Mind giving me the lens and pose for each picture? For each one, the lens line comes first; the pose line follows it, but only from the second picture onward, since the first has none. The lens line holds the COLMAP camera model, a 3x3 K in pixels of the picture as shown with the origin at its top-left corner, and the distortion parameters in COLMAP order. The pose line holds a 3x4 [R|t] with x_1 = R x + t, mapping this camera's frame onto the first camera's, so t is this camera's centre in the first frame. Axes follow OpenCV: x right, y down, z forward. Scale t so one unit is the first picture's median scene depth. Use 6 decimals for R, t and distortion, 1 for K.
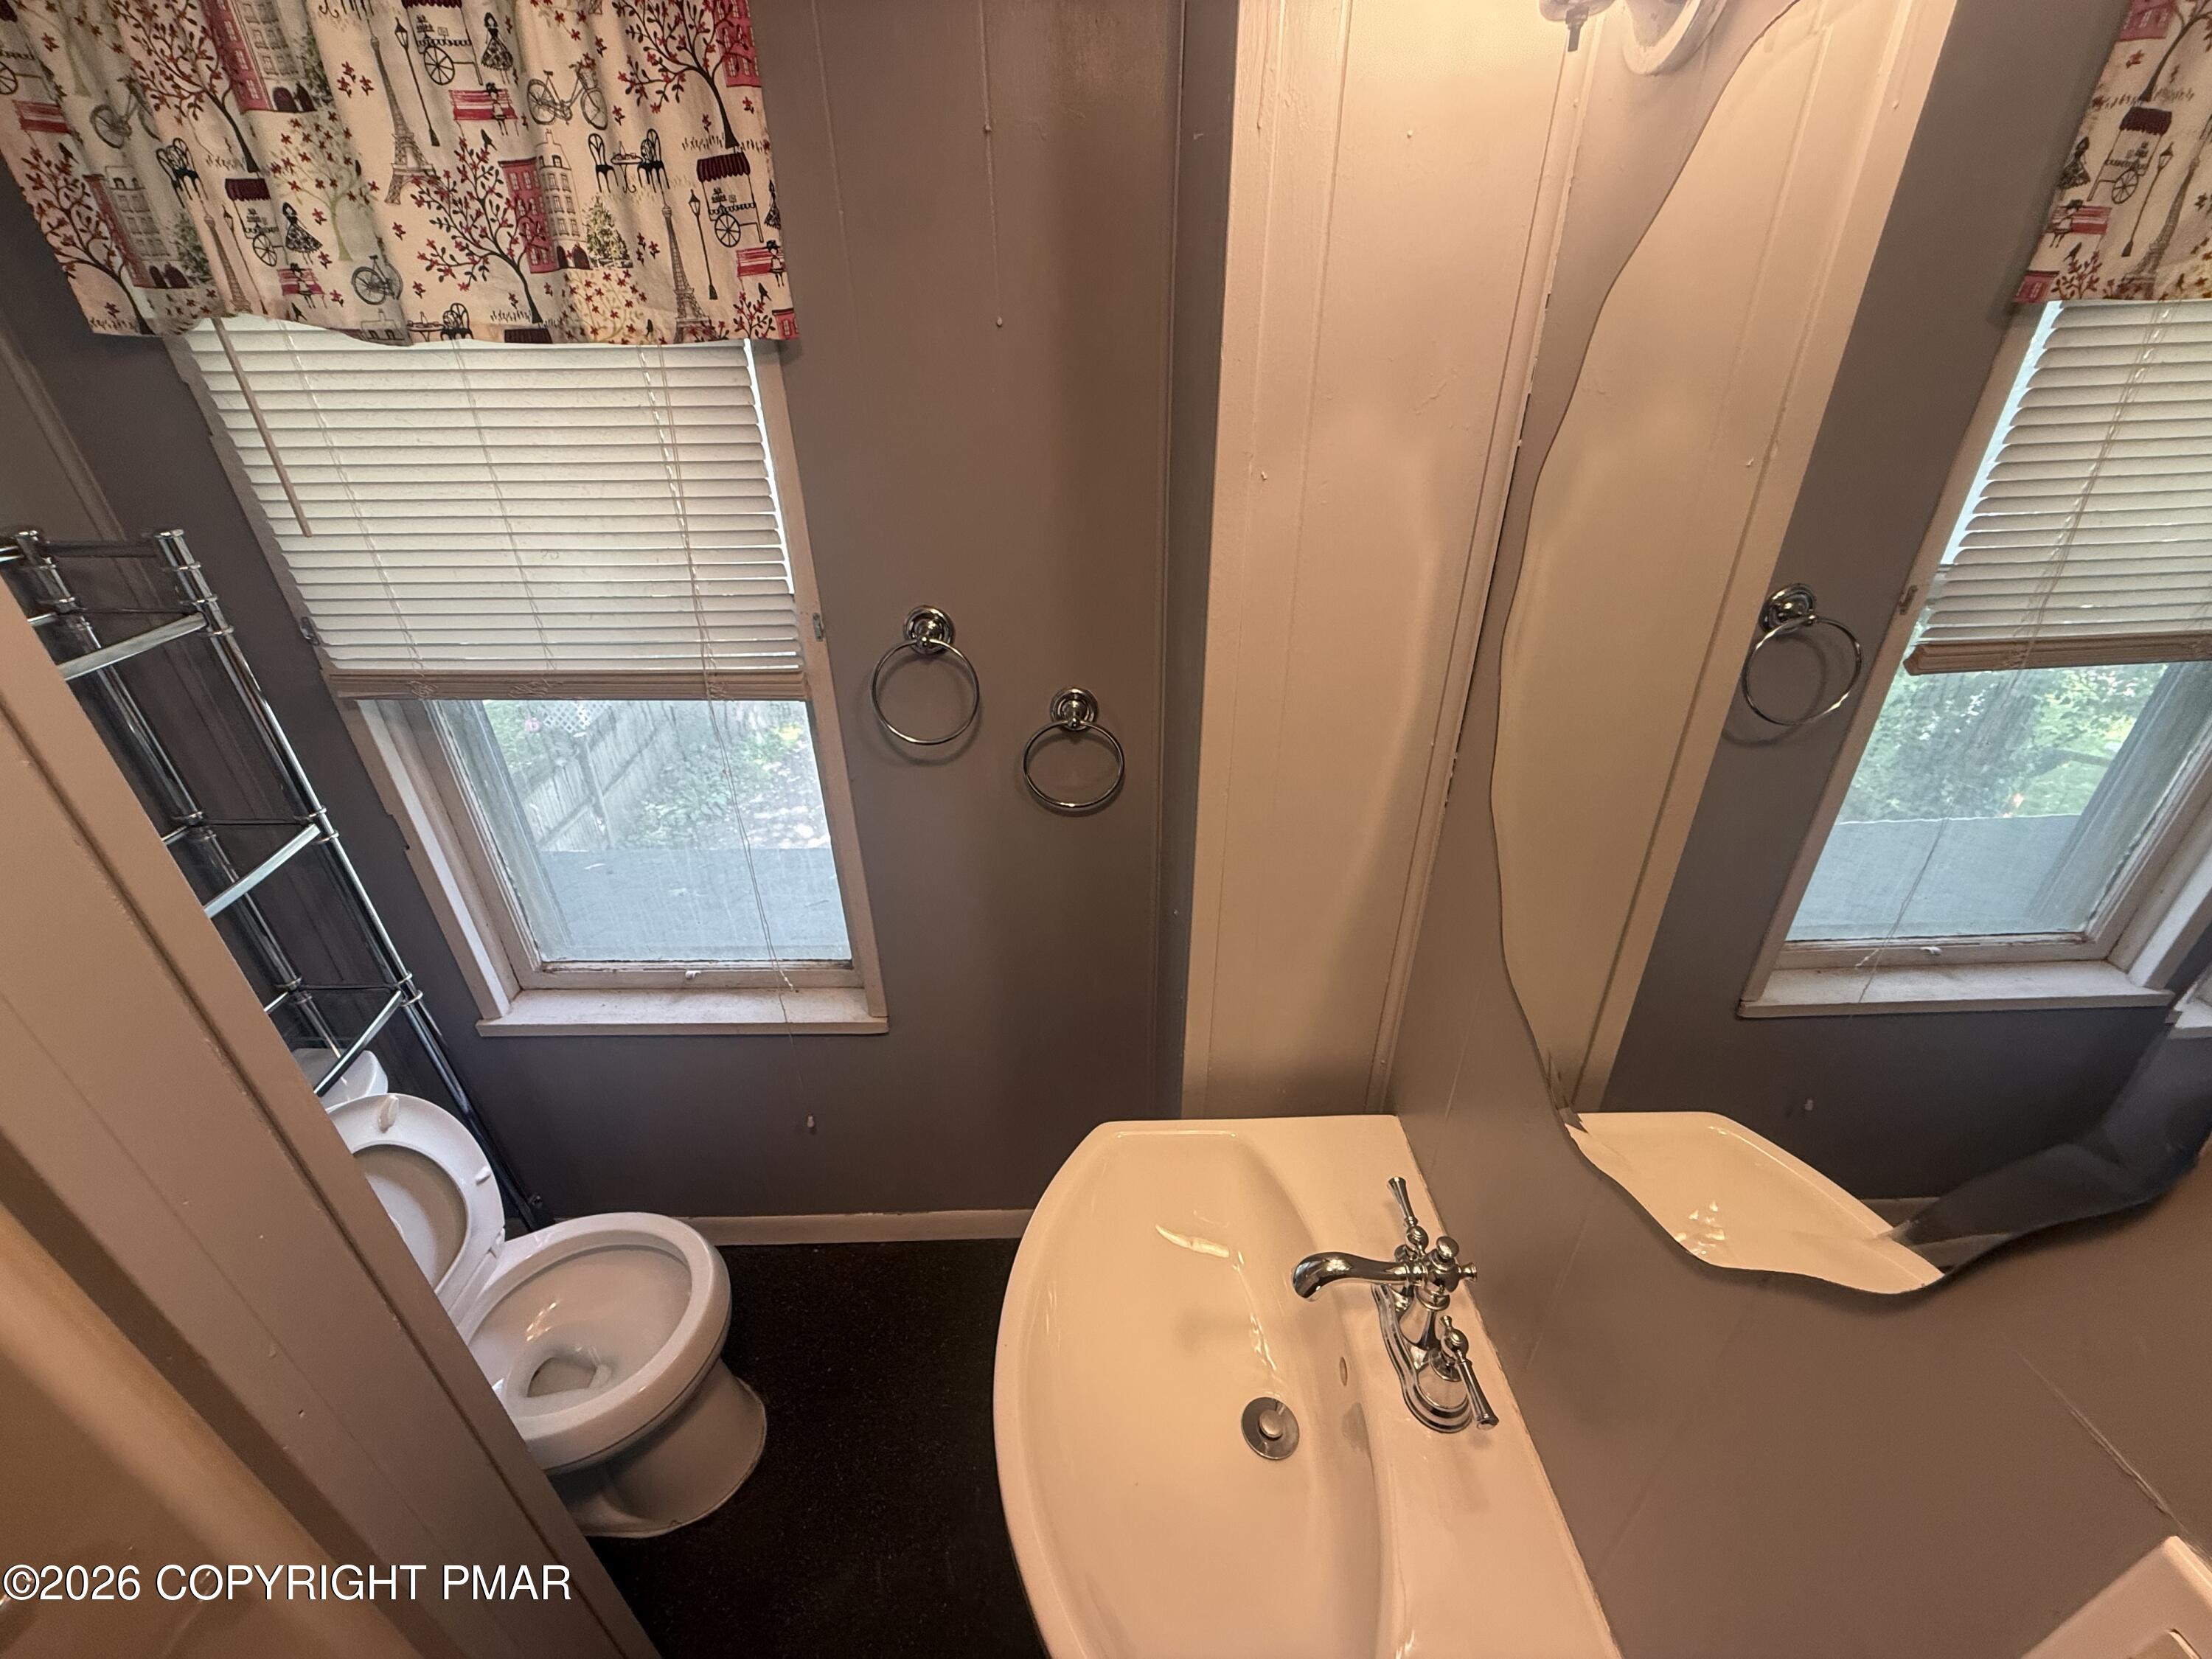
lens RADIAL K [[879.8, 0, 1105.7], [0, 879.8, 832.2], [0, 0, 1]] dist [-0.001302, 0.000084]
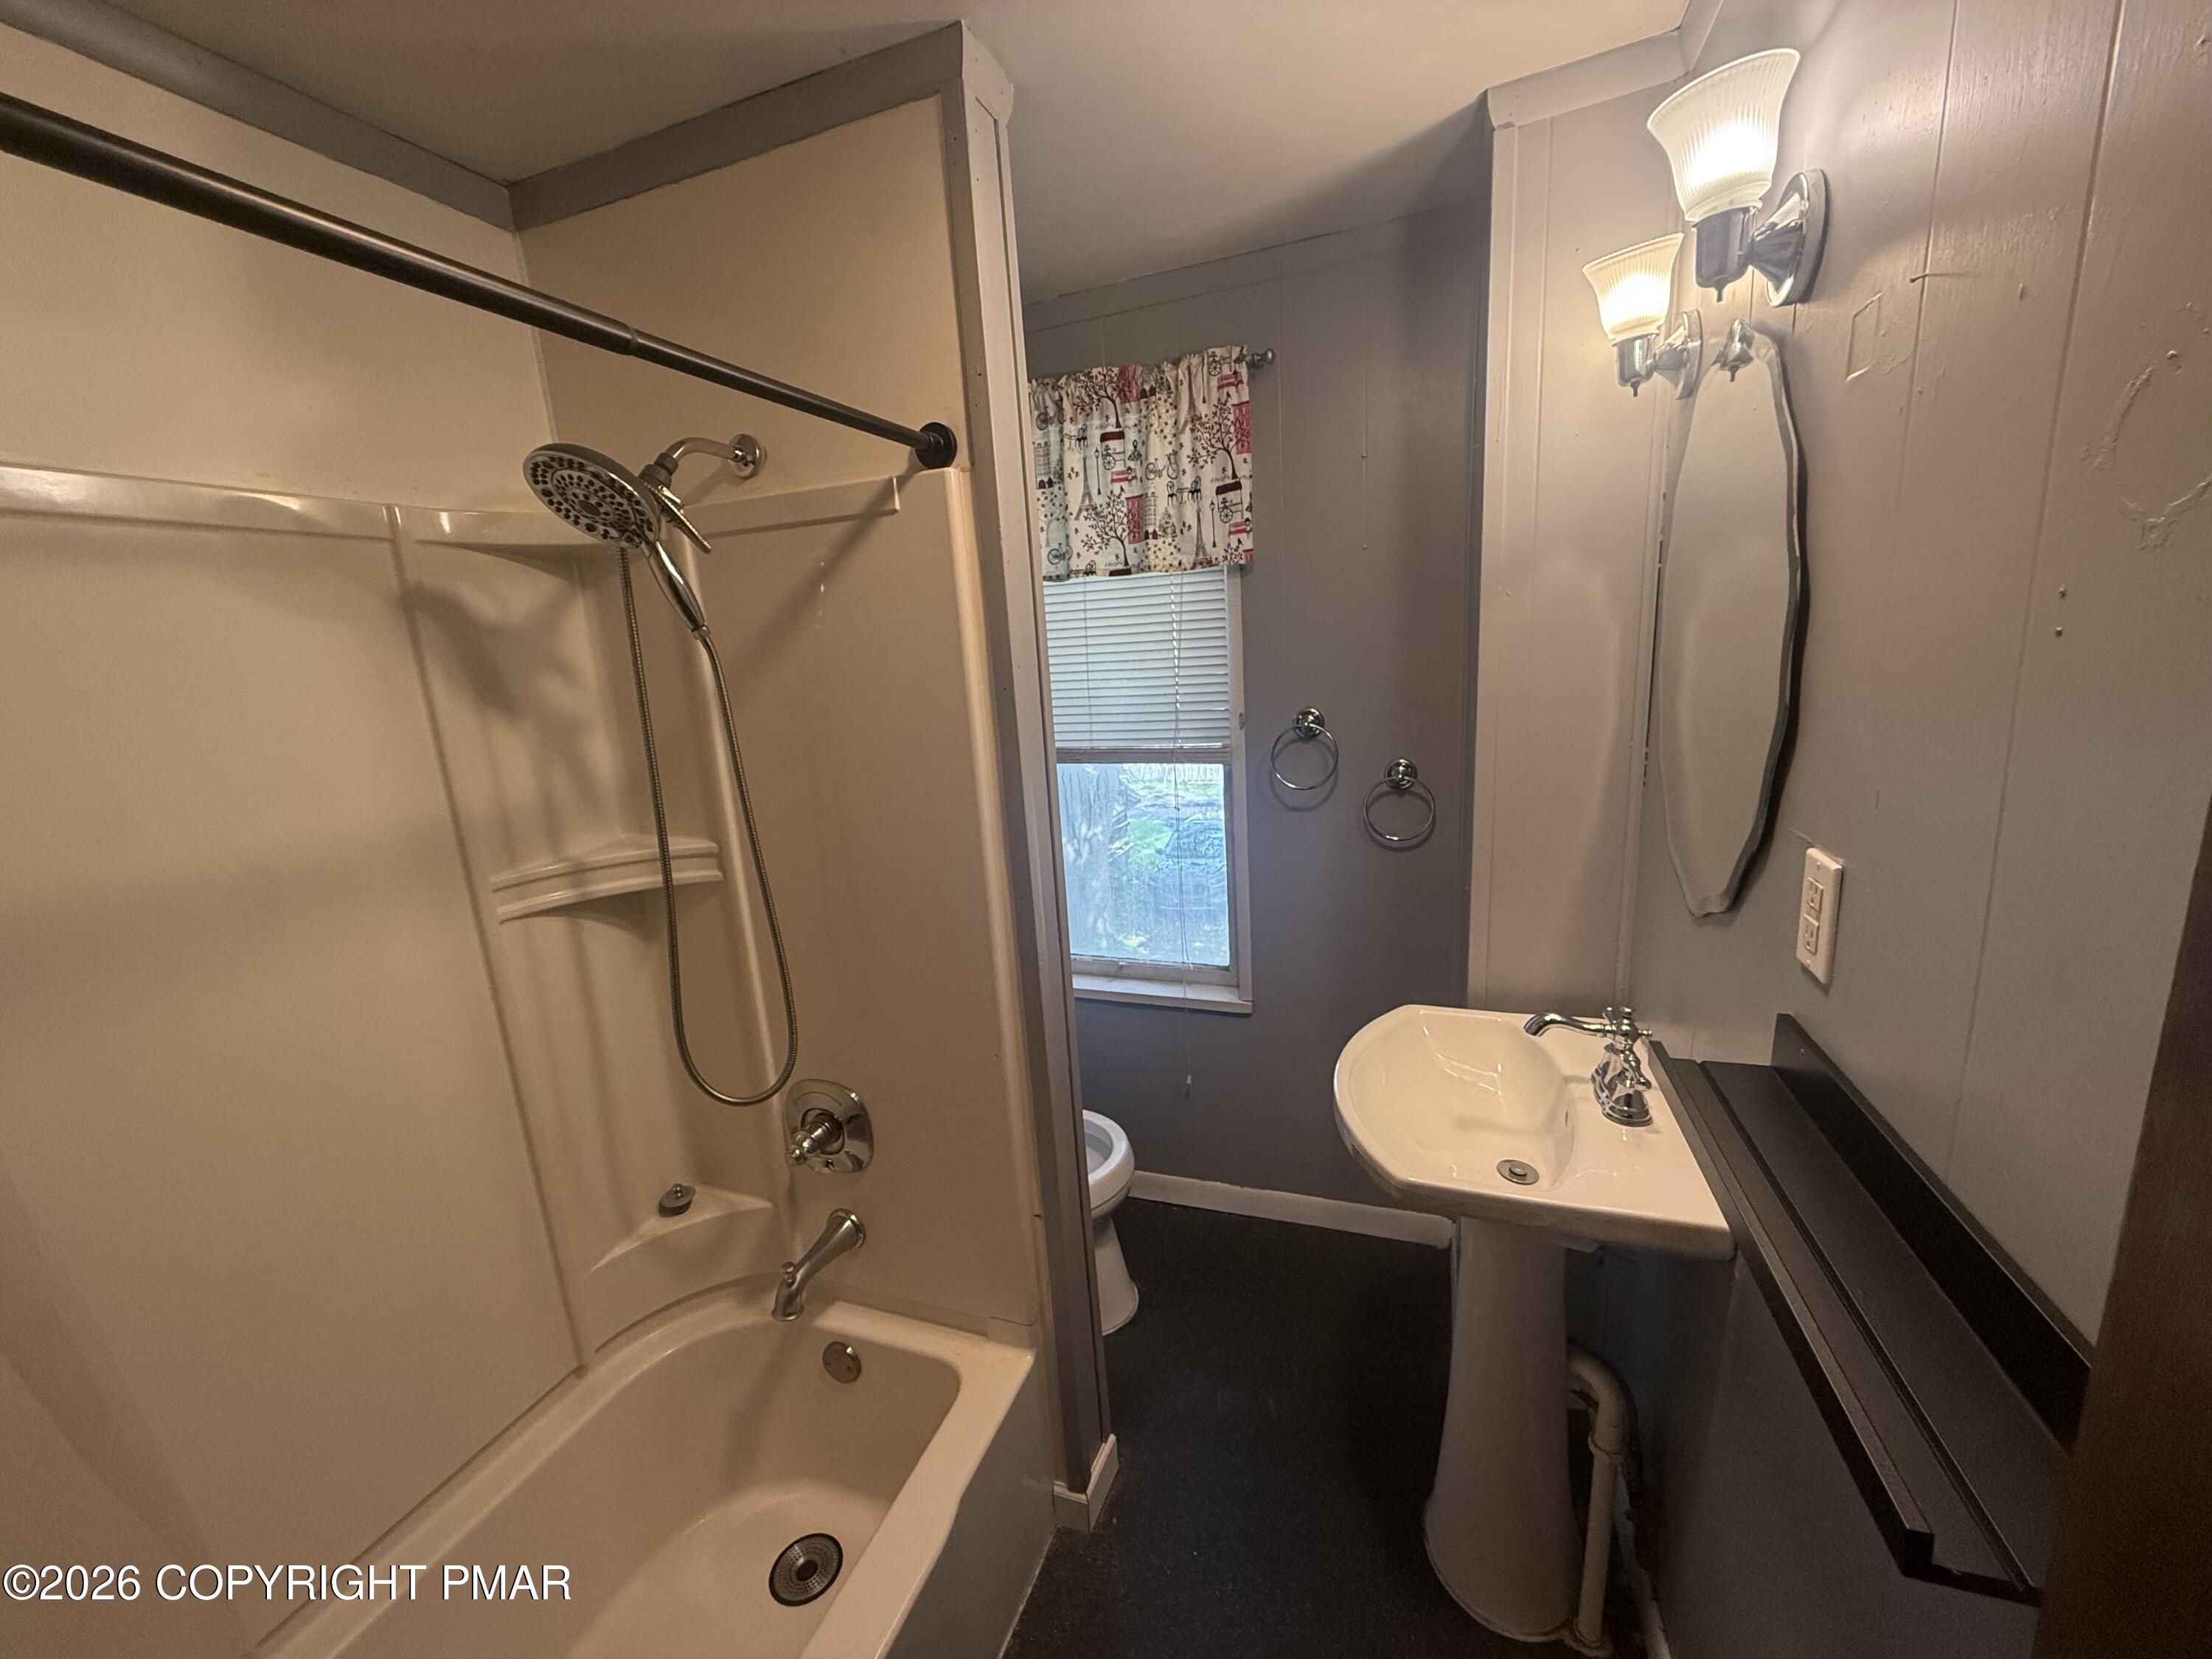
lens RADIAL K [[879.8, 0, 1102.3], [0, 879.8, 828.3], [0, 0, 1]] dist [-0.001302, 0.000084]
pose [[0.931929, 0.025272, -0.361758, 0.048151], [-0.122370, 0.960973, -0.248105, 0.525141], [0.341370, 0.275484, 0.898652, -0.692037]]
